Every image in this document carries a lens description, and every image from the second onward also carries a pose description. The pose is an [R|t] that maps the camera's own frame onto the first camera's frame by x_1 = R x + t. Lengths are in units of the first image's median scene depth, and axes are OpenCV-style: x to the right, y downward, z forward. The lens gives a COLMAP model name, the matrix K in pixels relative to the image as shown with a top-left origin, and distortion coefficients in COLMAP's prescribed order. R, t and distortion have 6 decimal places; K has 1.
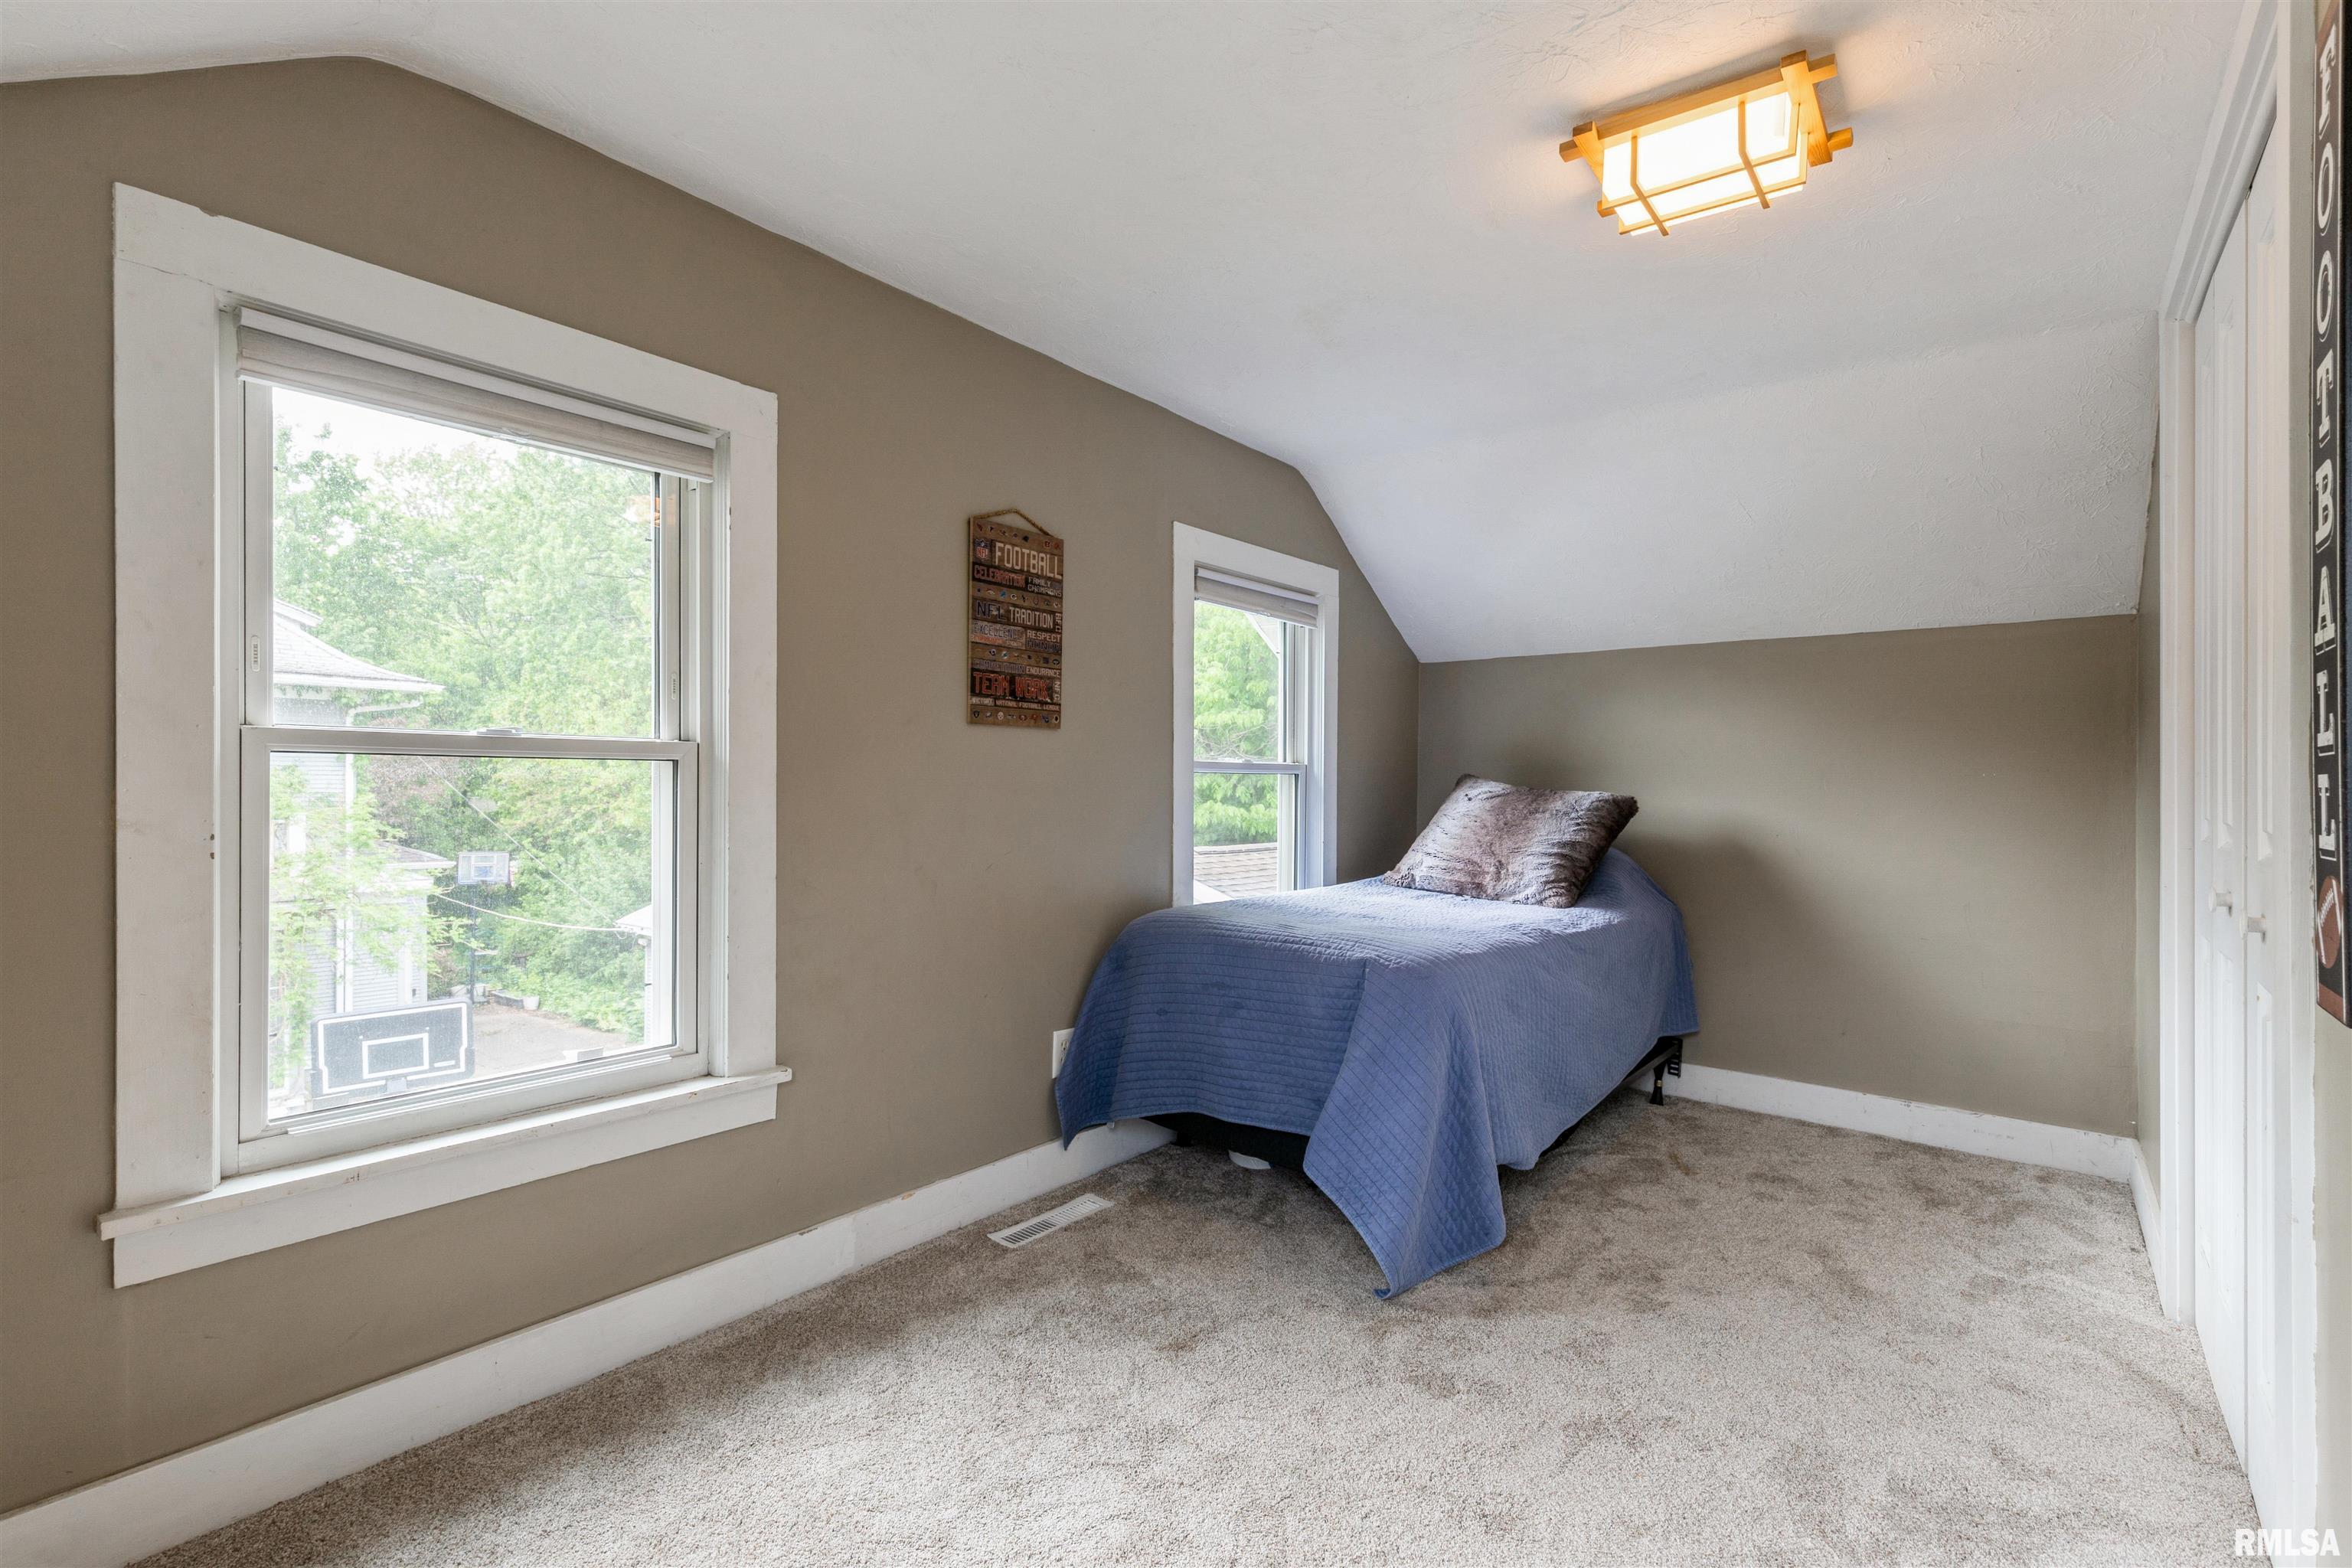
lens RADIAL K [[1066.8, 0, 1175.8], [0, 1066.8, 797.2], [0, 0, 1]] dist [-0.002537, 0.000408]
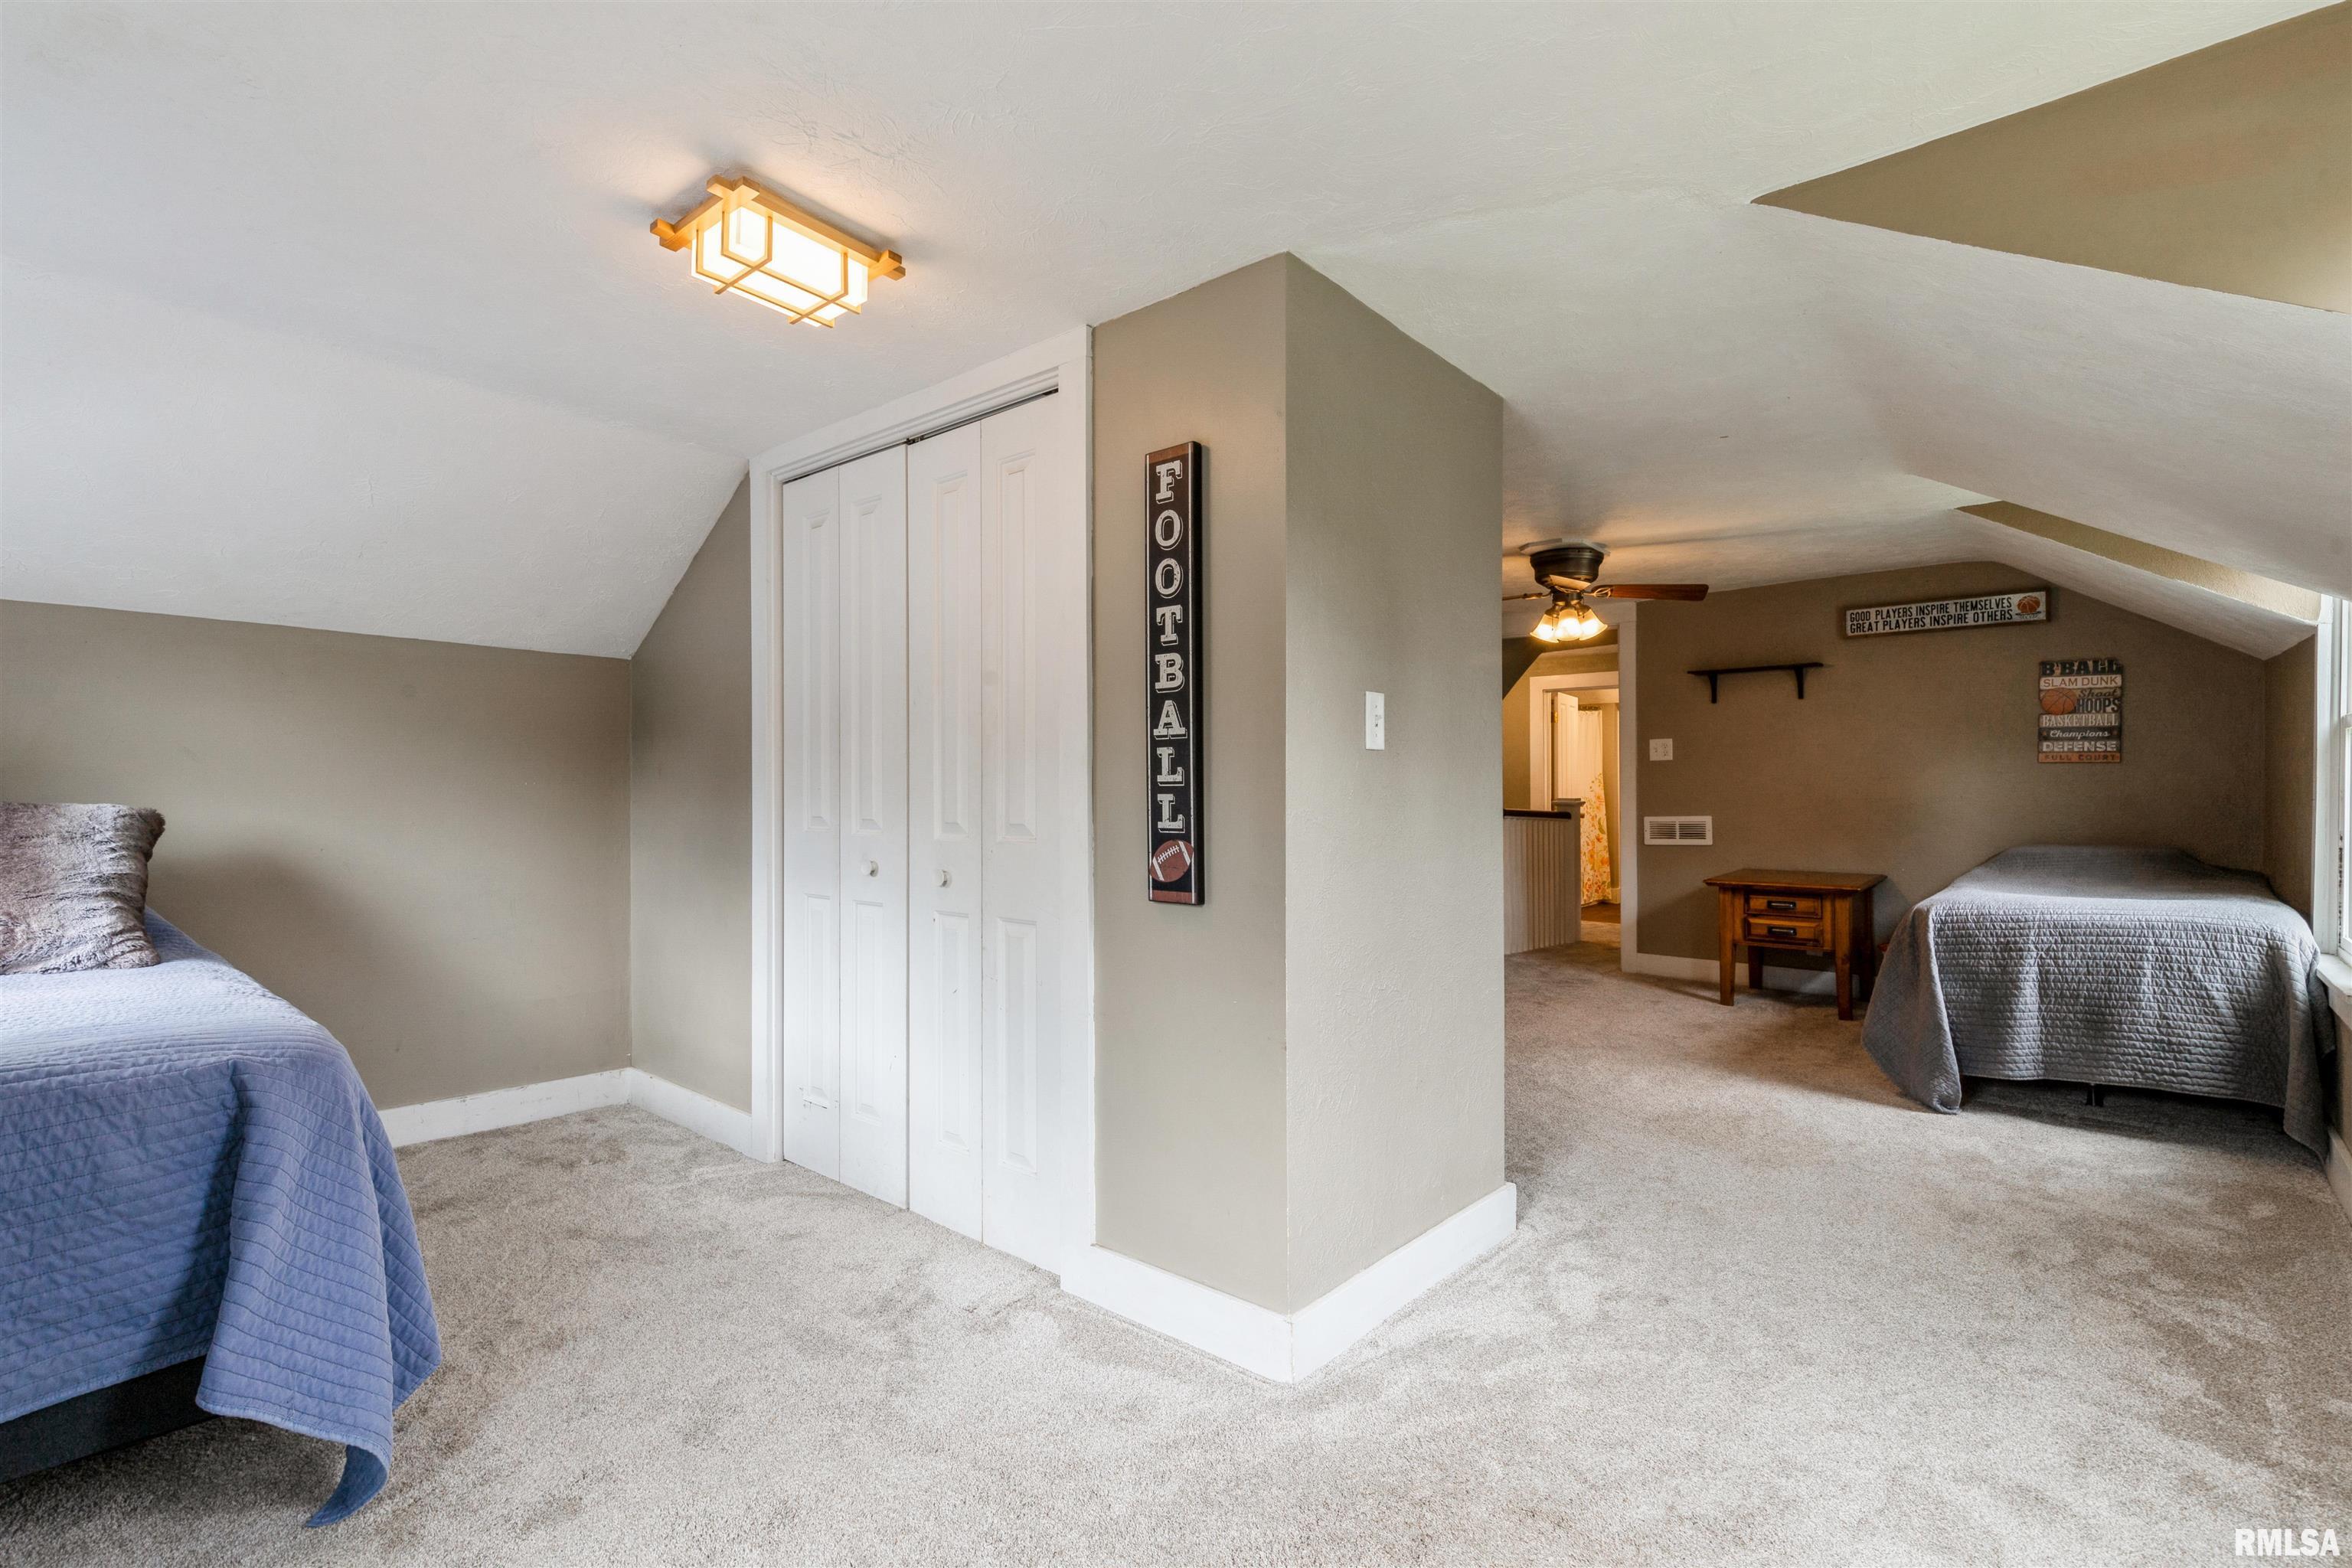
lens RADIAL K [[1066.8, 0, 1172.4], [0, 1066.8, 793.8], [0, 0, 1]] dist [-0.002537, 0.000408]
pose [[0.027472, -0.006323, 0.999603, -0.382566], [0.009477, 0.999937, 0.006065, -0.012120], [-0.999578, 0.009306, 0.027530, 0.316664]]
